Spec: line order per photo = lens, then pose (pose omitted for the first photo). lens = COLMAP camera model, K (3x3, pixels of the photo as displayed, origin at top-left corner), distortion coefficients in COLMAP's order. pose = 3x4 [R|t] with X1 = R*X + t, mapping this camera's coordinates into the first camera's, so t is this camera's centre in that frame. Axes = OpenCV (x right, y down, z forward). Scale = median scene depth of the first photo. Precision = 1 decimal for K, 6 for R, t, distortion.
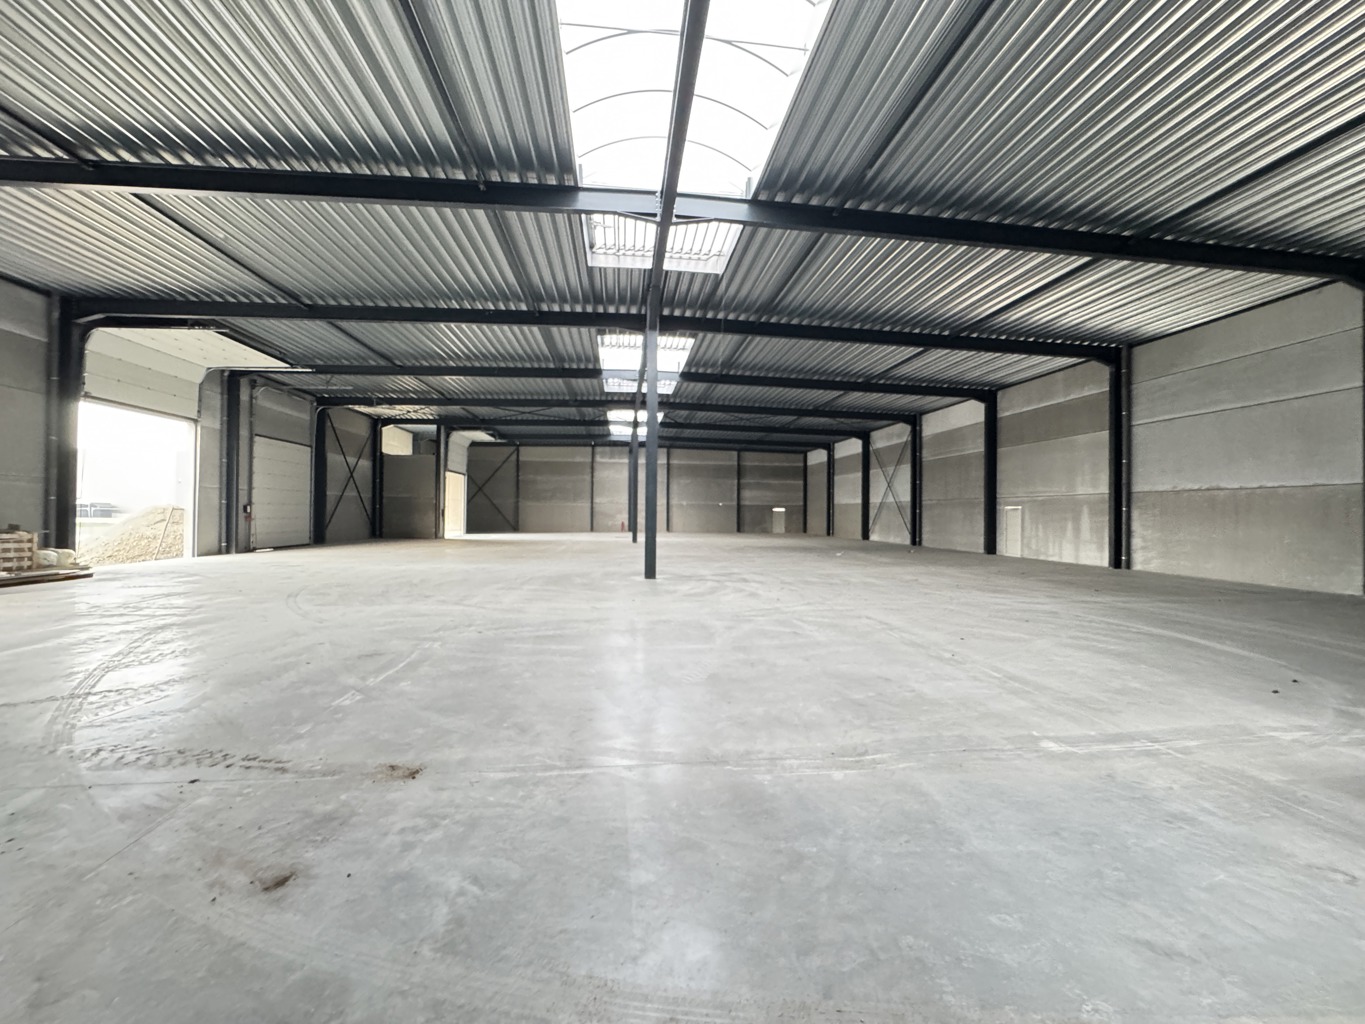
lens RADIAL K [[539.5, 0, 685.5], [0, 539.5, 508.3], [0, 0, 1]] dist [-0.001716, -0.000949]
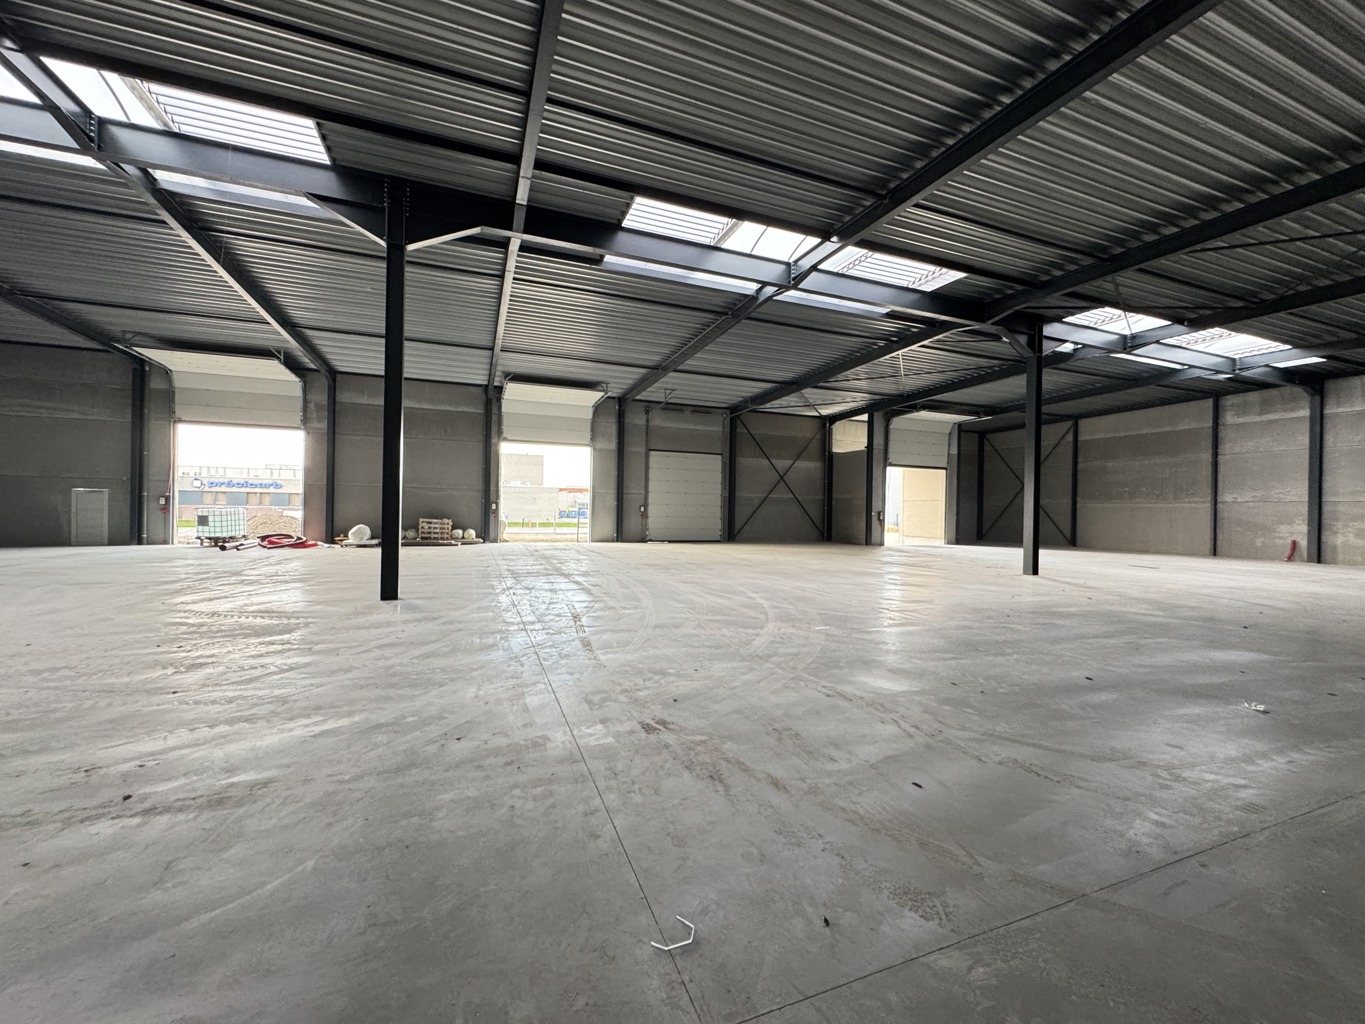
lens RADIAL K [[539.5, 0, 687.1], [0, 539.5, 512.5], [0, 0, 1]] dist [-0.001716, -0.000949]
pose [[0.271422, 0.002732, -0.962457, 0.287577], [-0.008083, 0.999967, 0.000559, 0.005760], [0.962426, 0.007628, 0.271435, 0.488394]]
